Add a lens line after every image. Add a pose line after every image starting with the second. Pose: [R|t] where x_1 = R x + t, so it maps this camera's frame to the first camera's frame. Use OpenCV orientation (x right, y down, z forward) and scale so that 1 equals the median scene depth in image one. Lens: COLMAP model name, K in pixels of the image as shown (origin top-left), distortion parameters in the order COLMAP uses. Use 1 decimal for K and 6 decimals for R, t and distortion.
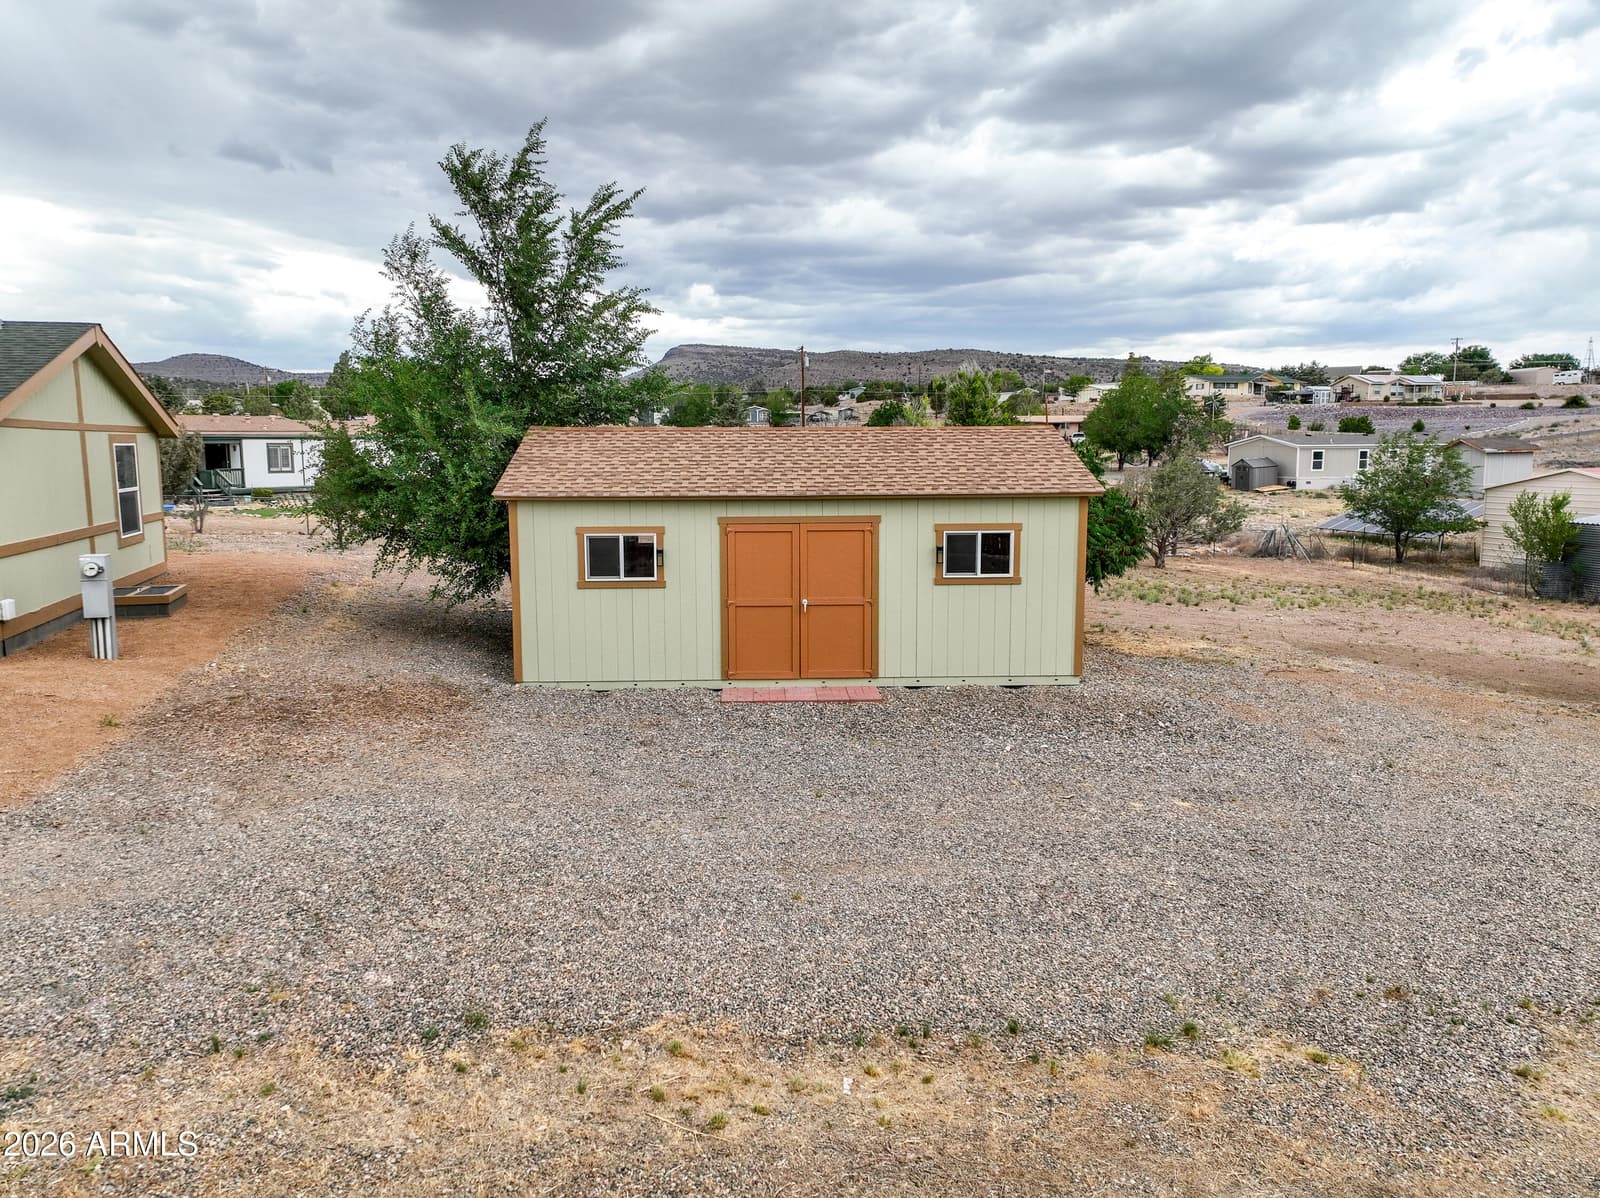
lens RADIAL K [[1136.5, 0, 800.0], [0, 1136.5, 599.0], [0, 0, 1]] dist [0.008439, 0.003762]
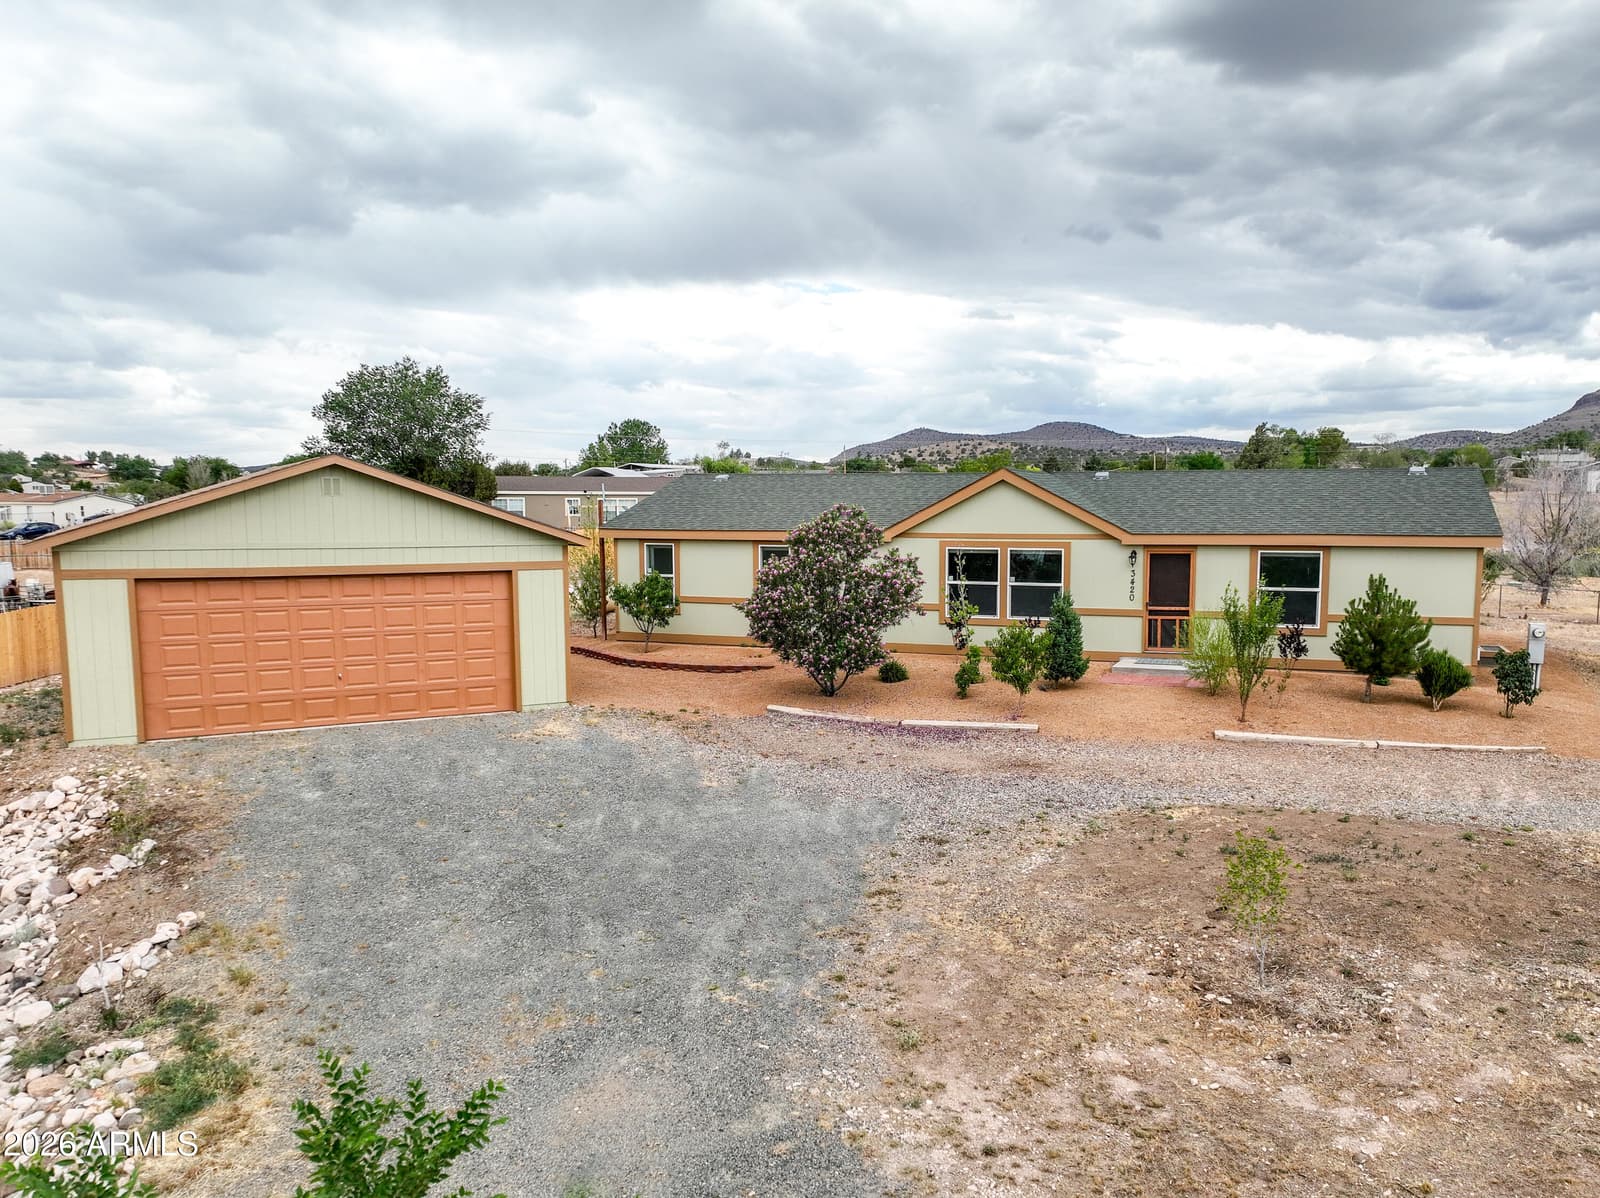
lens RADIAL K [[1242.7, 0, 851.8], [0, 1242.7, 637.8], [0, 0, 1]] dist [0.004568, 0.005087]
pose [[0.810177, 0.065776, -0.582483, -0.343616], [-0.085323, 0.996334, -0.006167, 0.064995], [0.579942, 0.054695, 0.812819, -0.856458]]
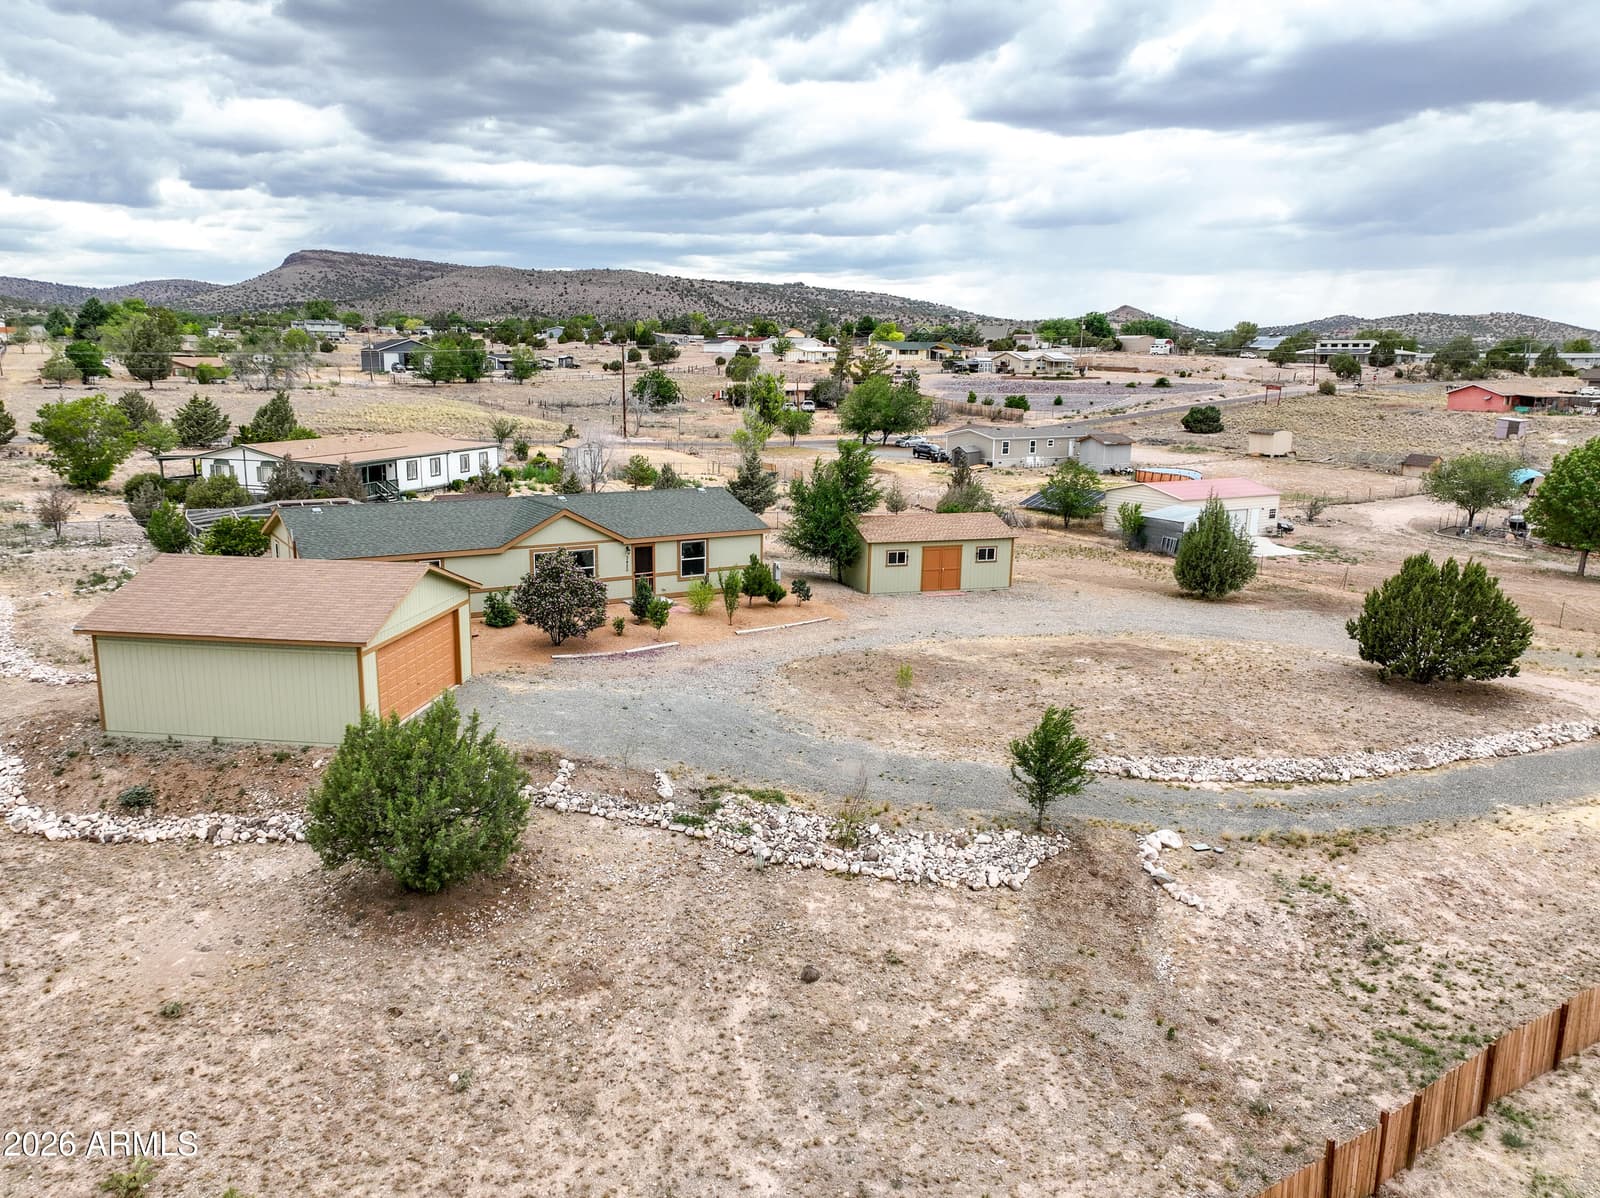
lens RADIAL K [[1246.4, 0, 800.0], [0, 1246.4, 599.0], [0, 0, 1]] dist [0.007140, 0.004757]
pose [[0.953816, -0.037042, 0.298097, -1.572844], [0.020300, 0.998048, 0.059064, -0.140688], [-0.299703, -0.050284, 0.952706, -2.567191]]
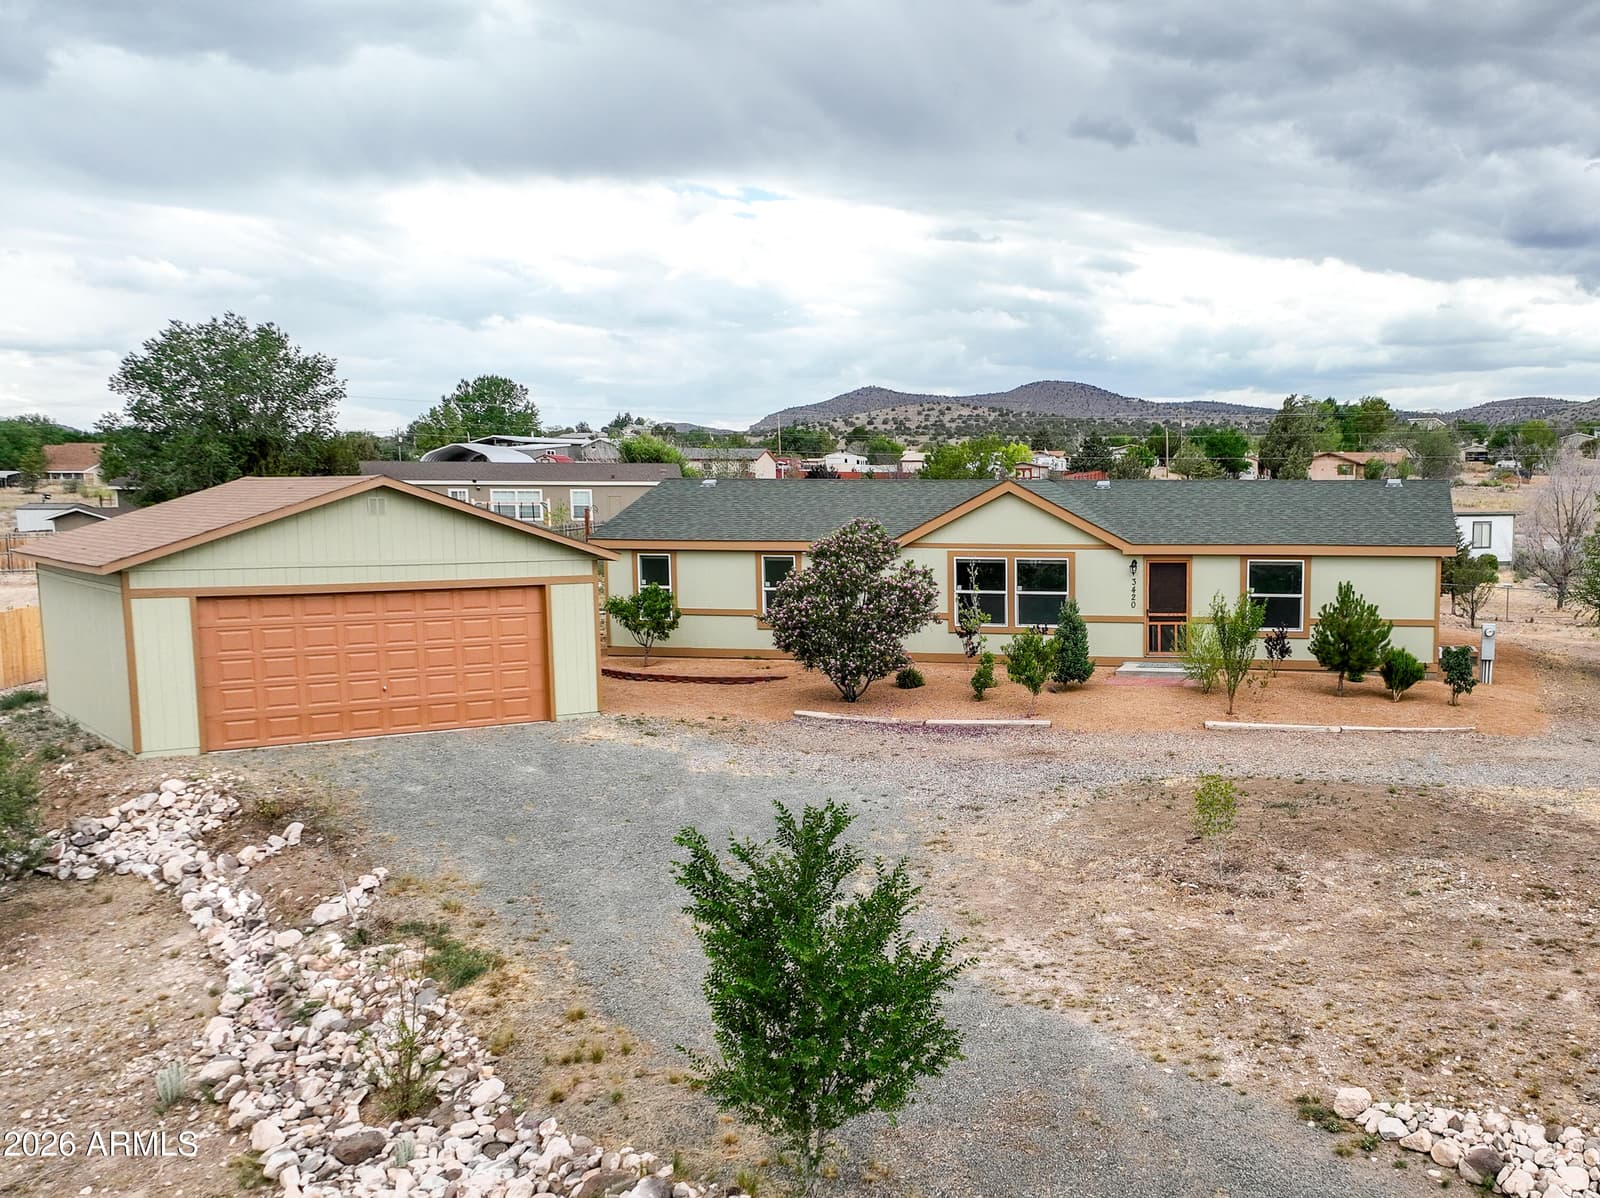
lens RADIAL K [[1642.1, 0, 1070.5], [0, 1642.1, 674.0], [0, 0, 1]] dist [0.001668, 0.004800]
pose [[0.900616, 0.054484, -0.431187, -0.090941], [-0.066160, 0.997735, -0.012117, 0.100272], [0.429550, 0.039440, 0.902181, -1.407562]]
